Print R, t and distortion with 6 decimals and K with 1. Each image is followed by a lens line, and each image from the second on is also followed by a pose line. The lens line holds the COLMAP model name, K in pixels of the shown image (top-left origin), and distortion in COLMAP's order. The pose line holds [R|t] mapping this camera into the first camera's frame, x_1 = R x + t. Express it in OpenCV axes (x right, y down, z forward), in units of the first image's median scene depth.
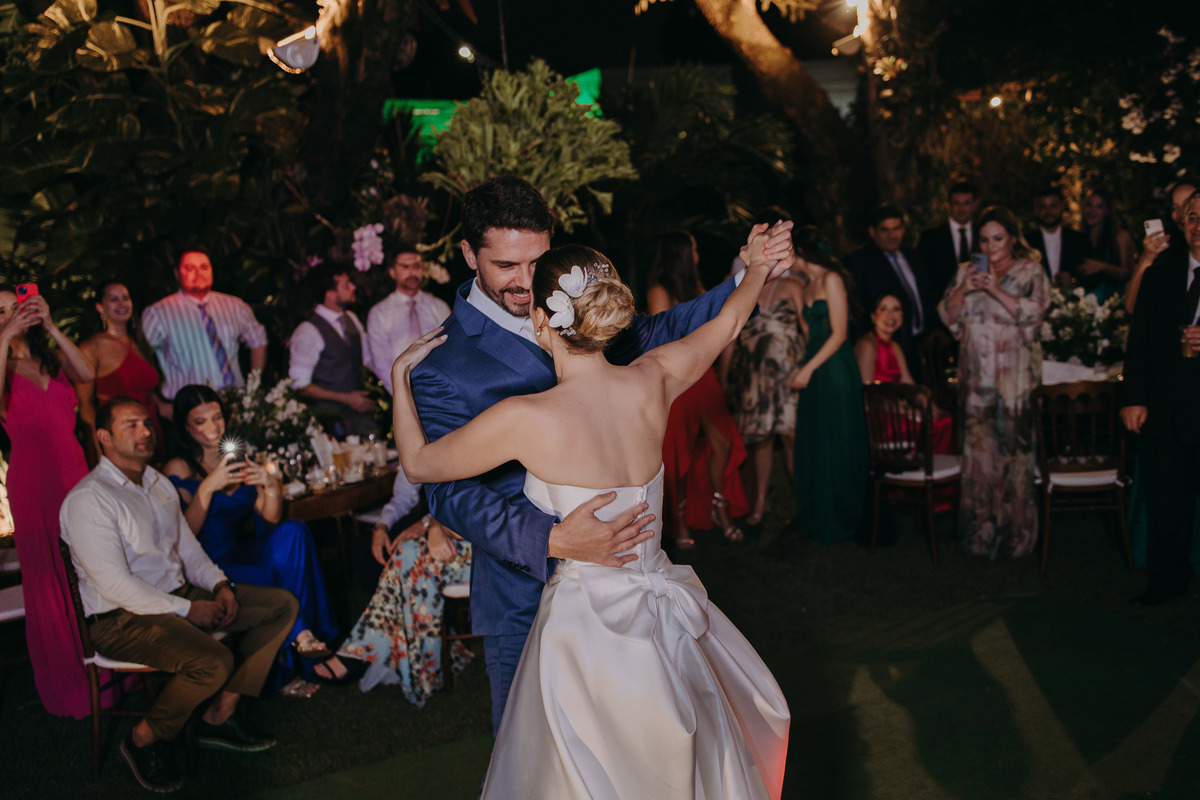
lens RADIAL K [[1219.0, 0, 600.0], [0, 1219.0, 400.0], [0, 0, 1]] dist [0.005544, 0.009135]
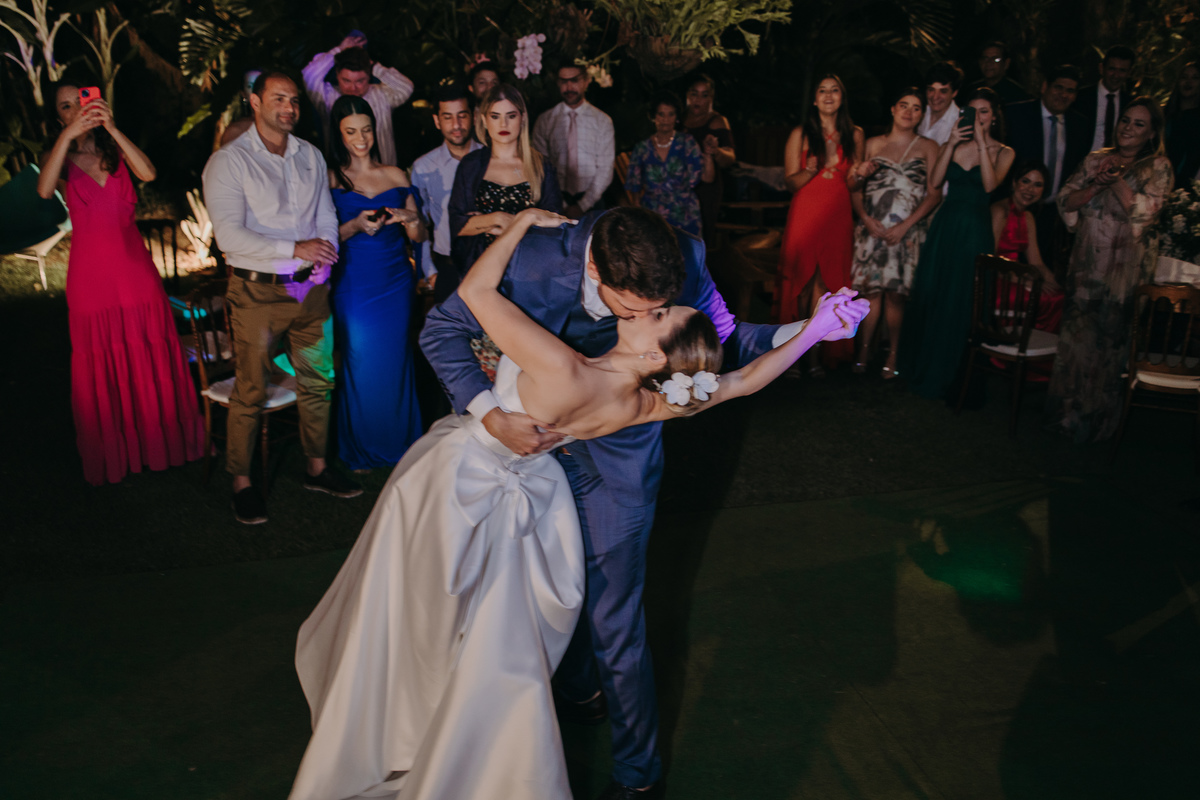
lens RADIAL K [[1228.3, 0, 600.0], [0, 1228.3, 400.0], [0, 0, 1]] dist [0.006097, 0.005818]
pose [[0.979220, 0.153235, -0.132840, 0.047427], [-0.125001, 0.971864, 0.199637, -0.047246], [0.159694, -0.178883, 0.970824, -0.061917]]
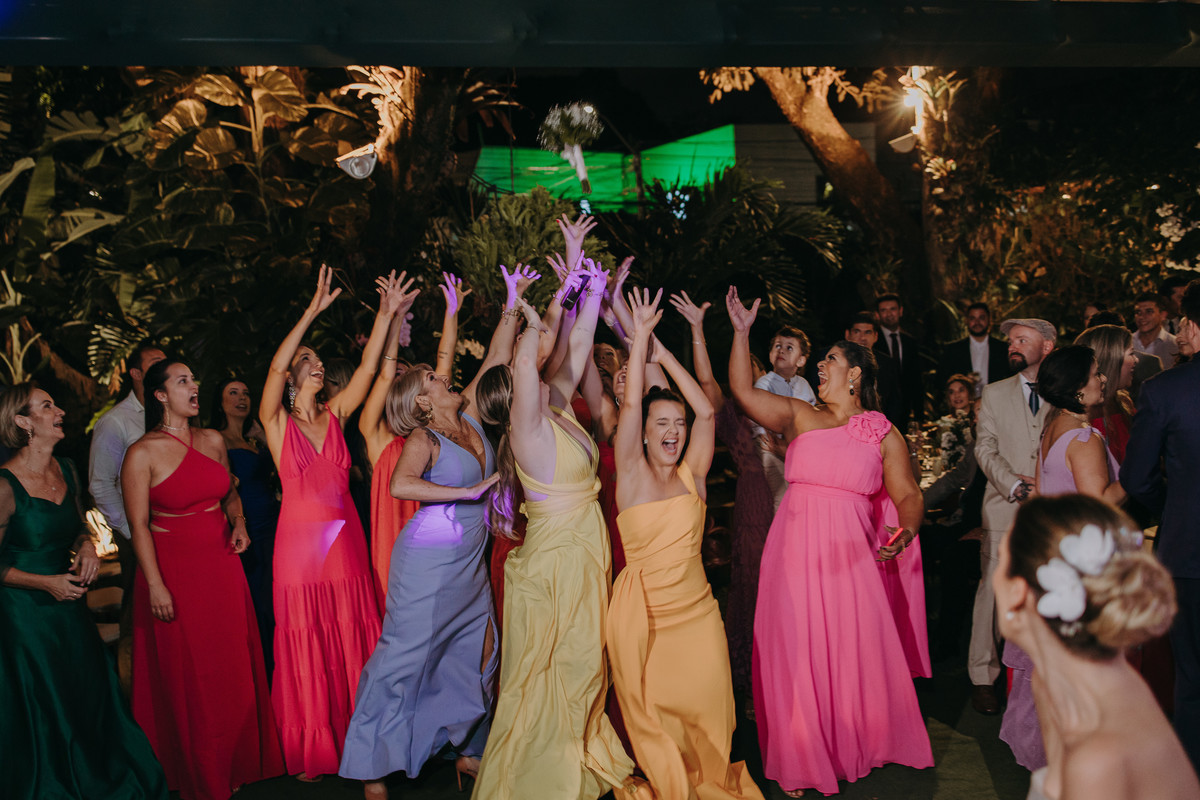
lens RADIAL K [[1336.6, 0, 597.3], [0, 1336.6, 381.2], [0, 0, 1]] dist [0.013988, 0.044118]
pose [[0.990460, 0.052718, -0.127317, 0.143756], [-0.059814, 0.996824, -0.052568, -0.016841], [0.124142, 0.059682, 0.990468, -0.226549]]
